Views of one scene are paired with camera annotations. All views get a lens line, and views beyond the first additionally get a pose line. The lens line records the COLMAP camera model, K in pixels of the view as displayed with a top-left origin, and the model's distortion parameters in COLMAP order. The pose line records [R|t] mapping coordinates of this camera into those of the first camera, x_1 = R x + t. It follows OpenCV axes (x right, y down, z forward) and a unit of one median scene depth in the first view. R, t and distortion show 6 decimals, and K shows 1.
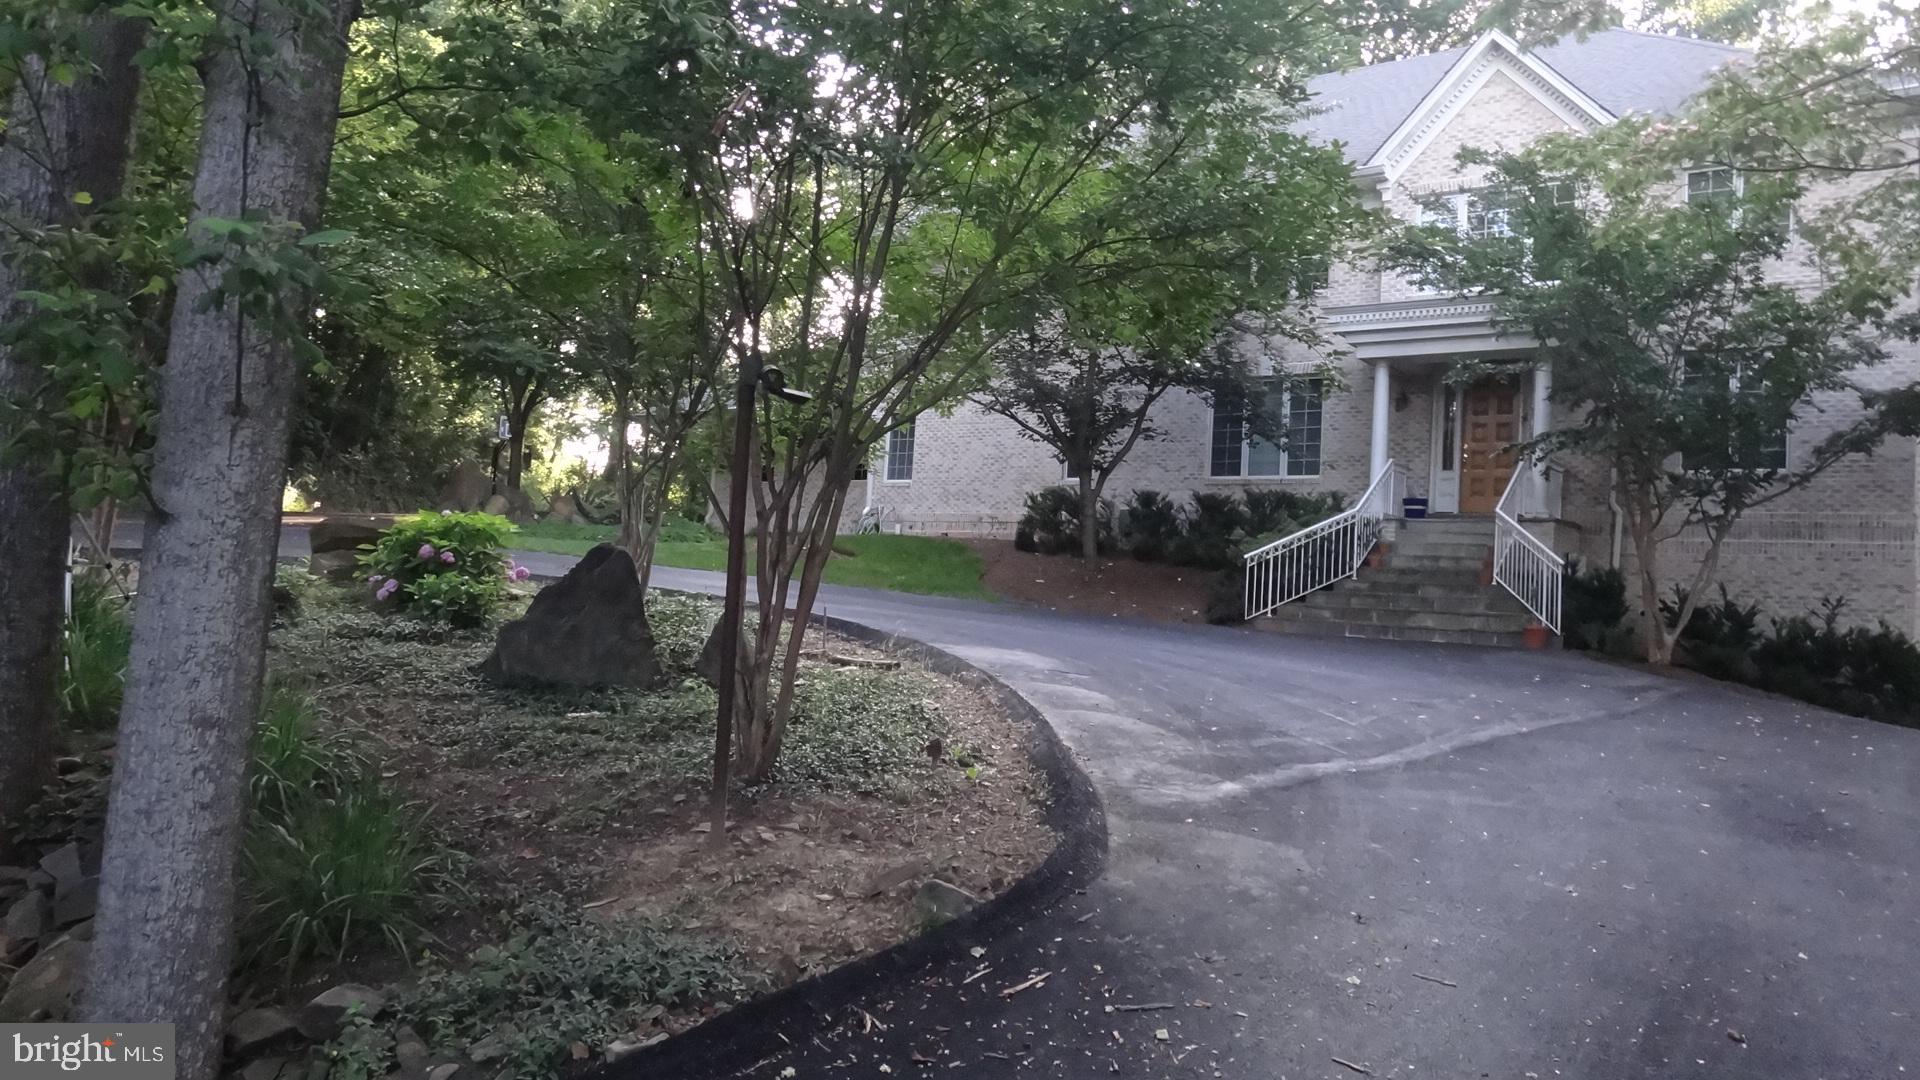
lens RADIAL K [[1356.5, 0, 960.0], [0, 1356.5, 540.0], [0, 0, 1]] dist [-0.006510, -0.006059]
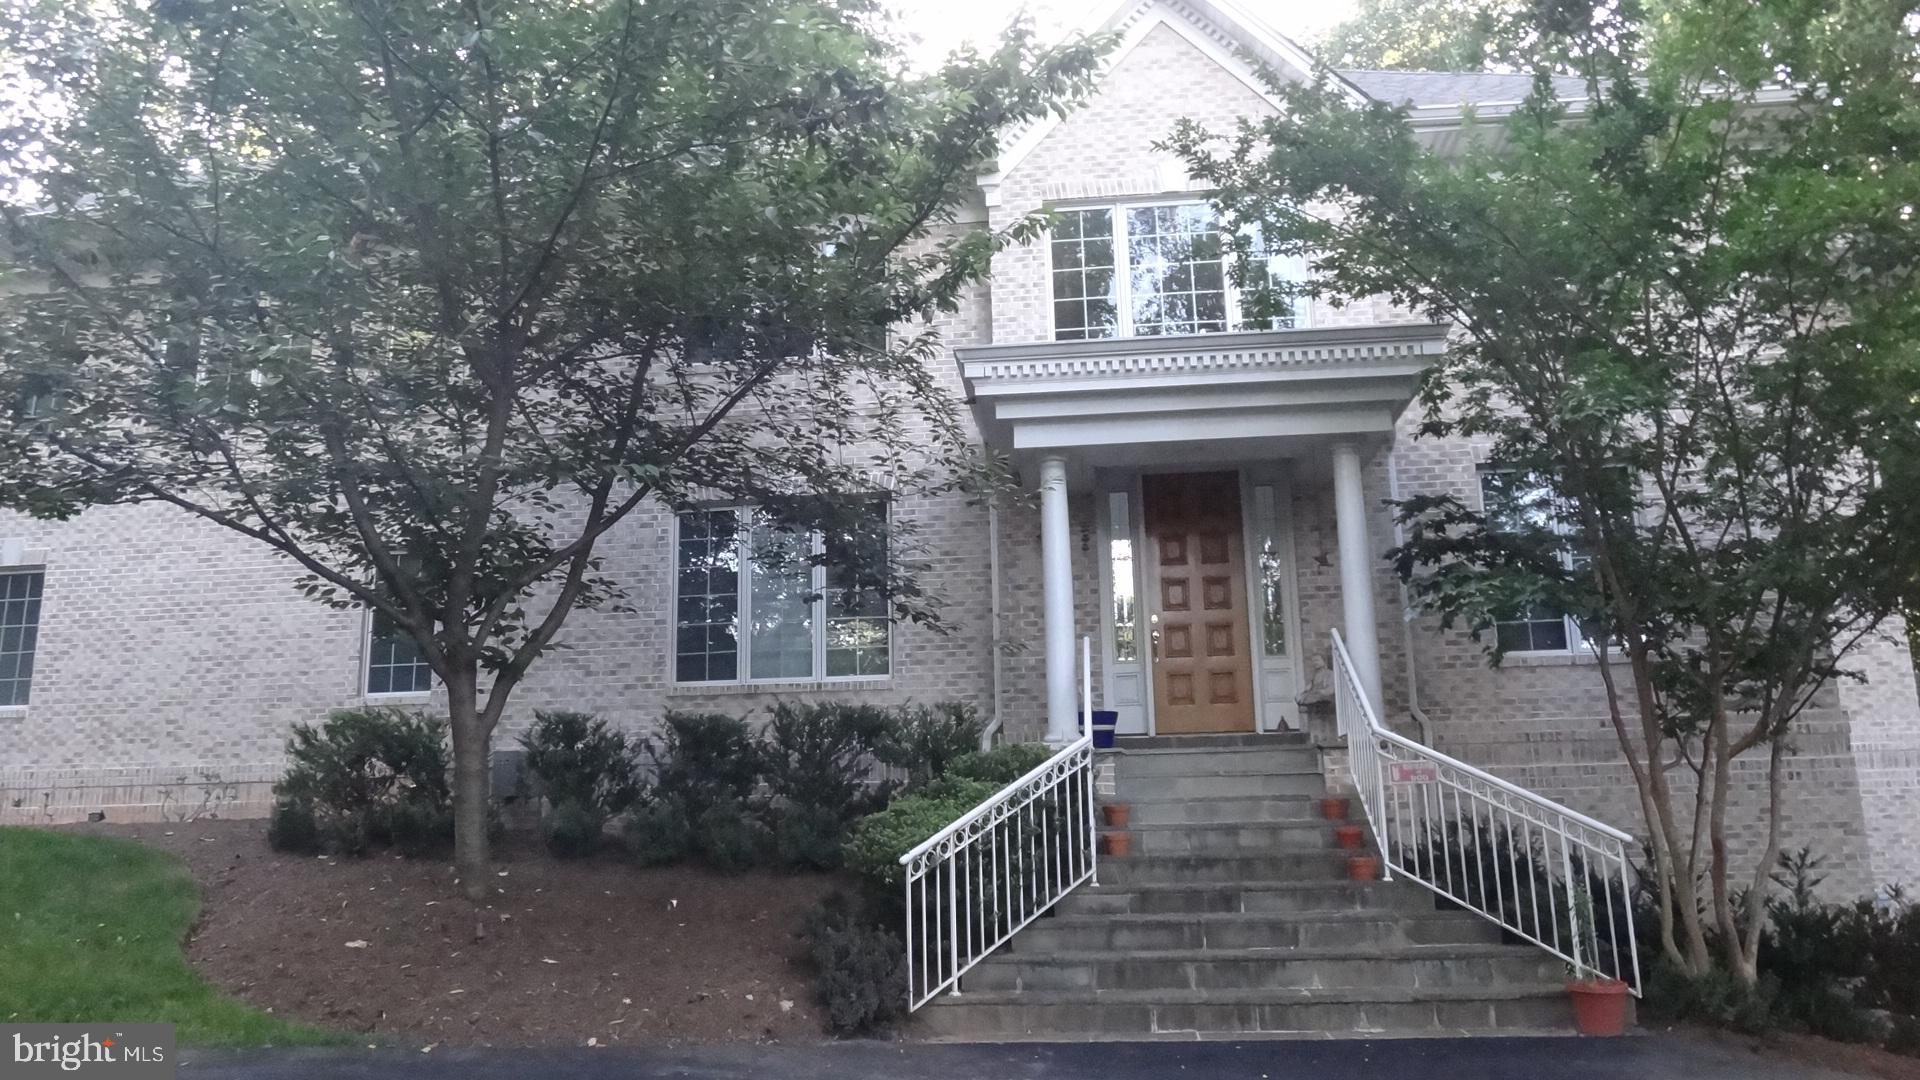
lens RADIAL K [[1356.5, 0, 960.0], [0, 1356.5, 540.0], [0, 0, 1]] dist [-0.006510, -0.006059]
pose [[0.856627, 0.033637, 0.514838, 0.001425], [0.047822, 0.988400, -0.144148, -0.021666], [-0.513715, 0.148102, 0.845082, 0.527595]]
